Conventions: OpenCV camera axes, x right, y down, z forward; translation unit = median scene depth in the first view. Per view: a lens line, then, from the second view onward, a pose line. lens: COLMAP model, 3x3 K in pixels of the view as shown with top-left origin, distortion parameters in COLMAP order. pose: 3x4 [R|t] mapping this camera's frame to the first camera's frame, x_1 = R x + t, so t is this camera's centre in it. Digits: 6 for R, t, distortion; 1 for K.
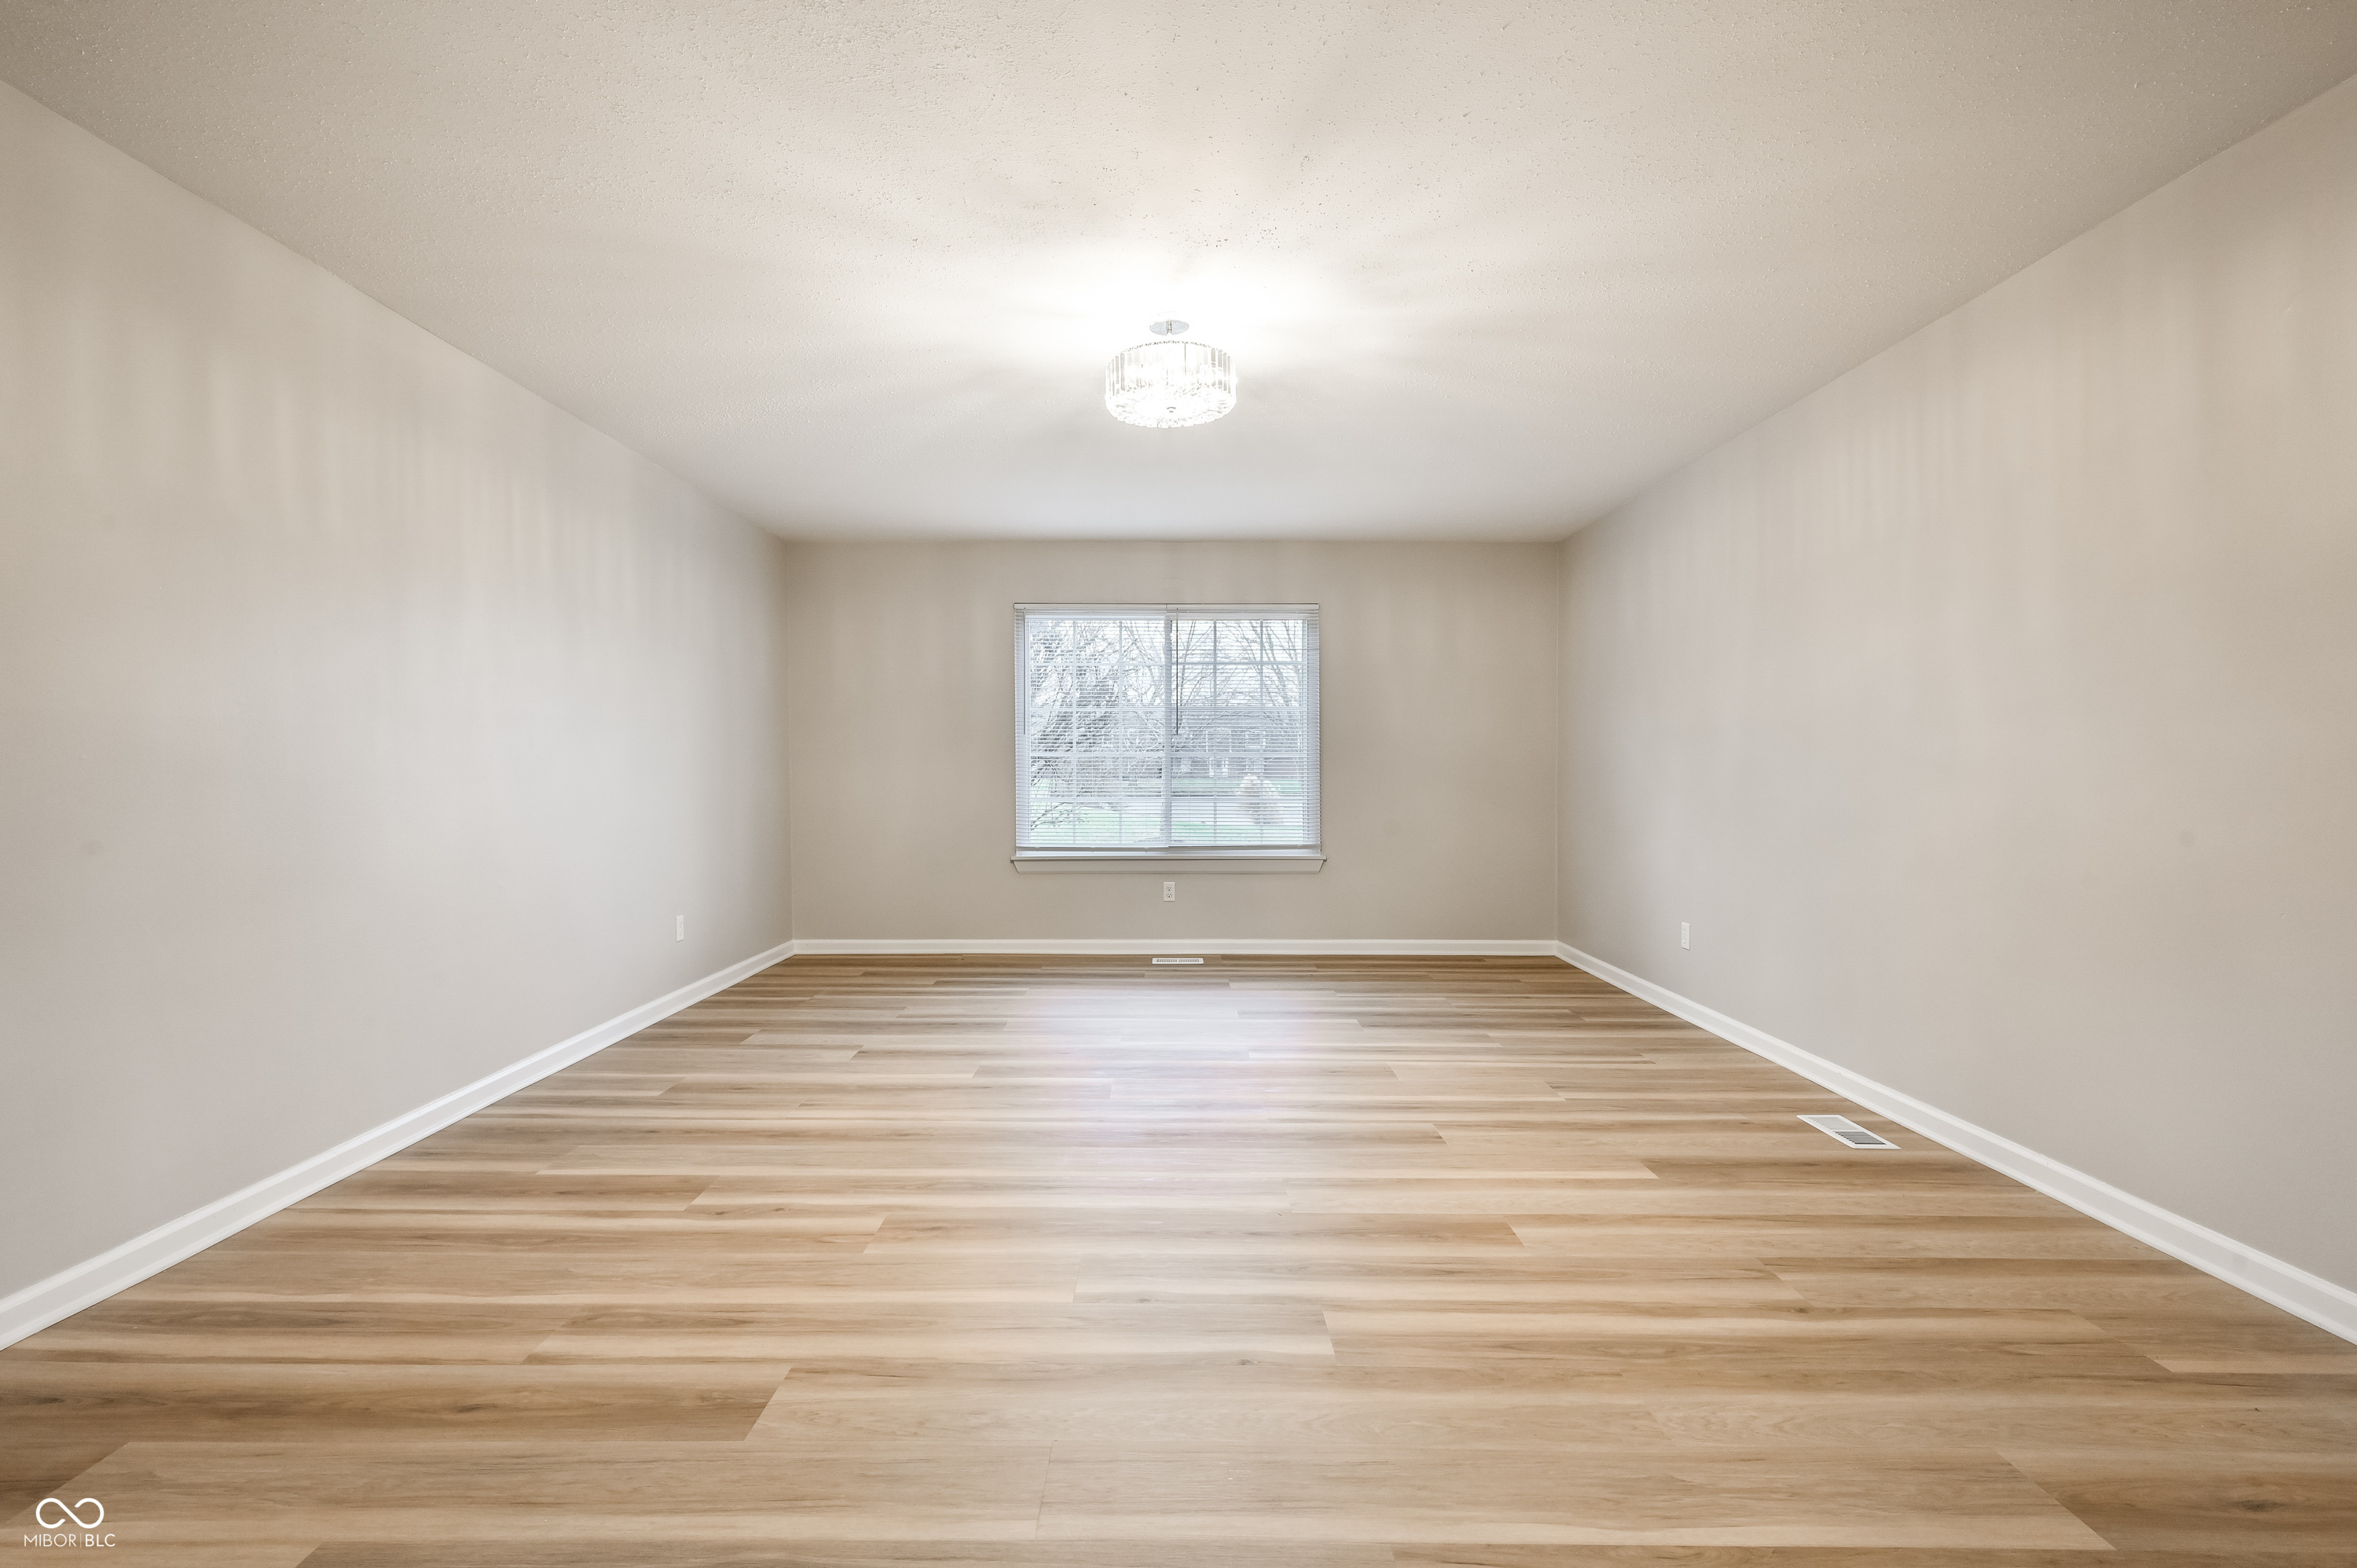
lens RADIAL K [[1062.4, 0, 1172.5], [0, 1062.4, 778.8], [0, 0, 1]] dist [0.000858, -0.000786]
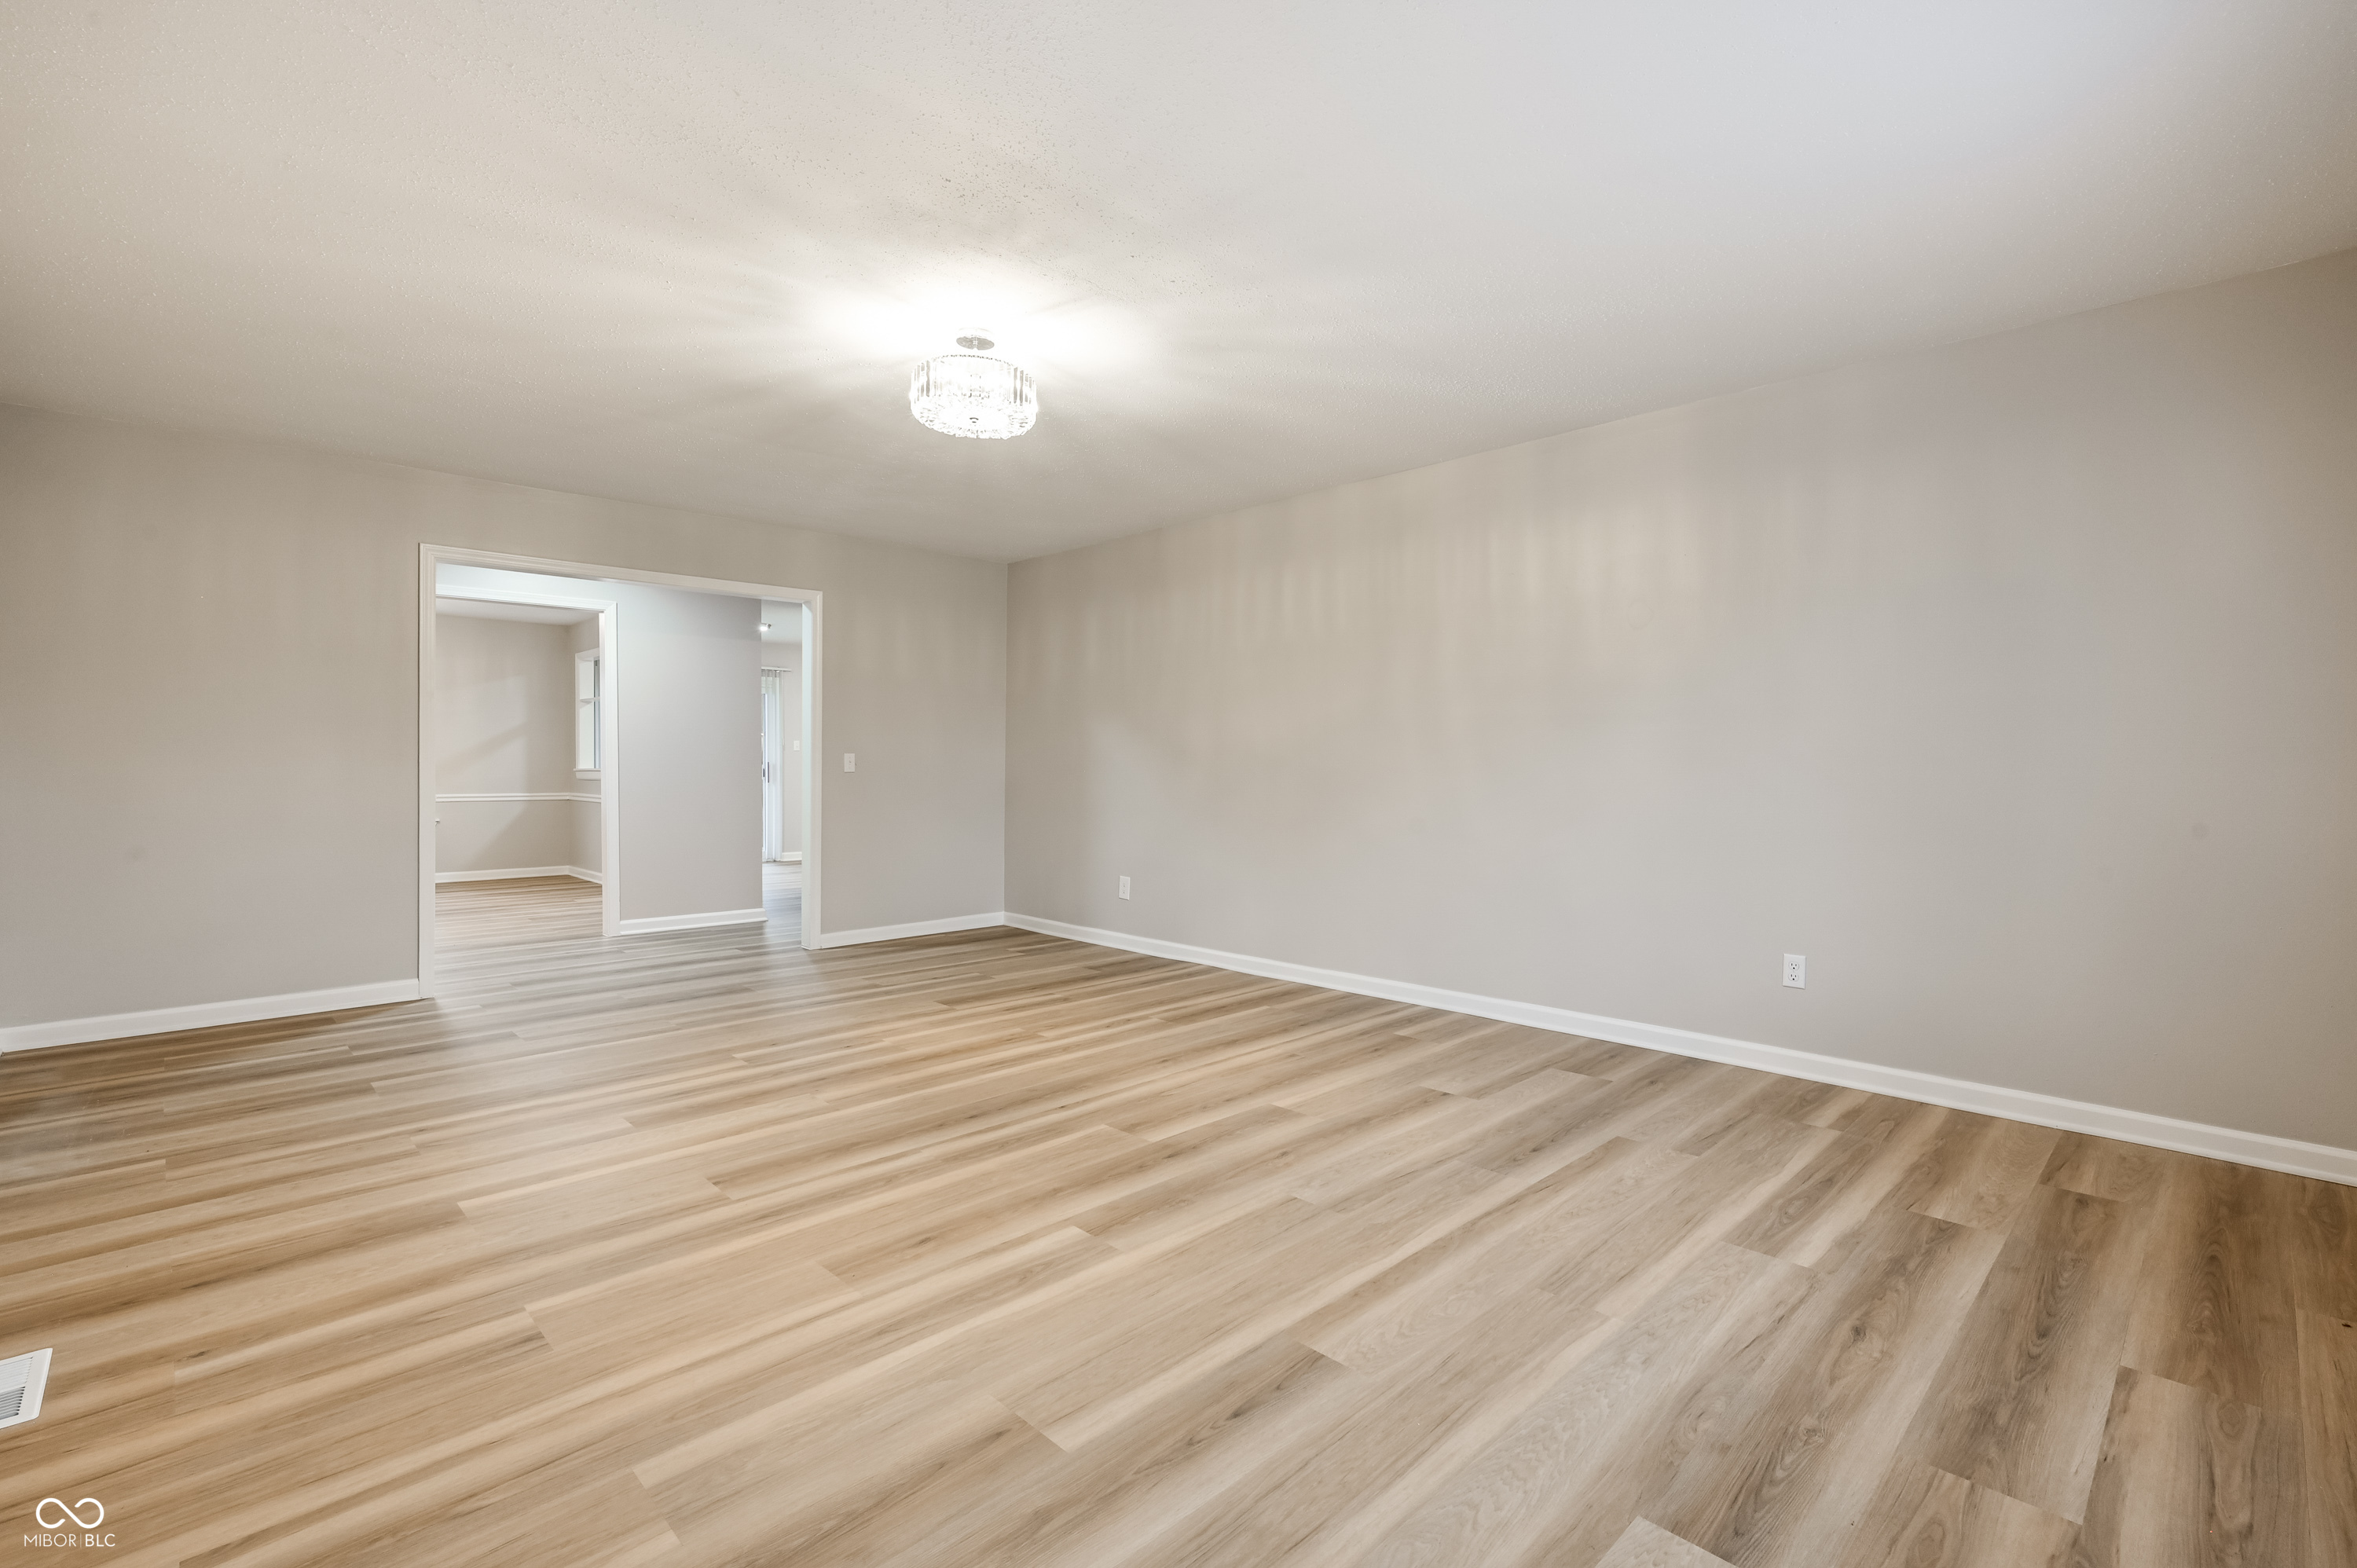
lens RADIAL K [[1062.4, 0, 1174.3], [0, 1062.4, 784.2], [0, 0, 1]] dist [0.000858, -0.000786]
pose [[-0.723488, 0.013568, -0.690203, 0.617950], [-0.008086, 0.999572, 0.028125, -0.016876], [0.690289, 0.025929, -0.723069, 2.015648]]
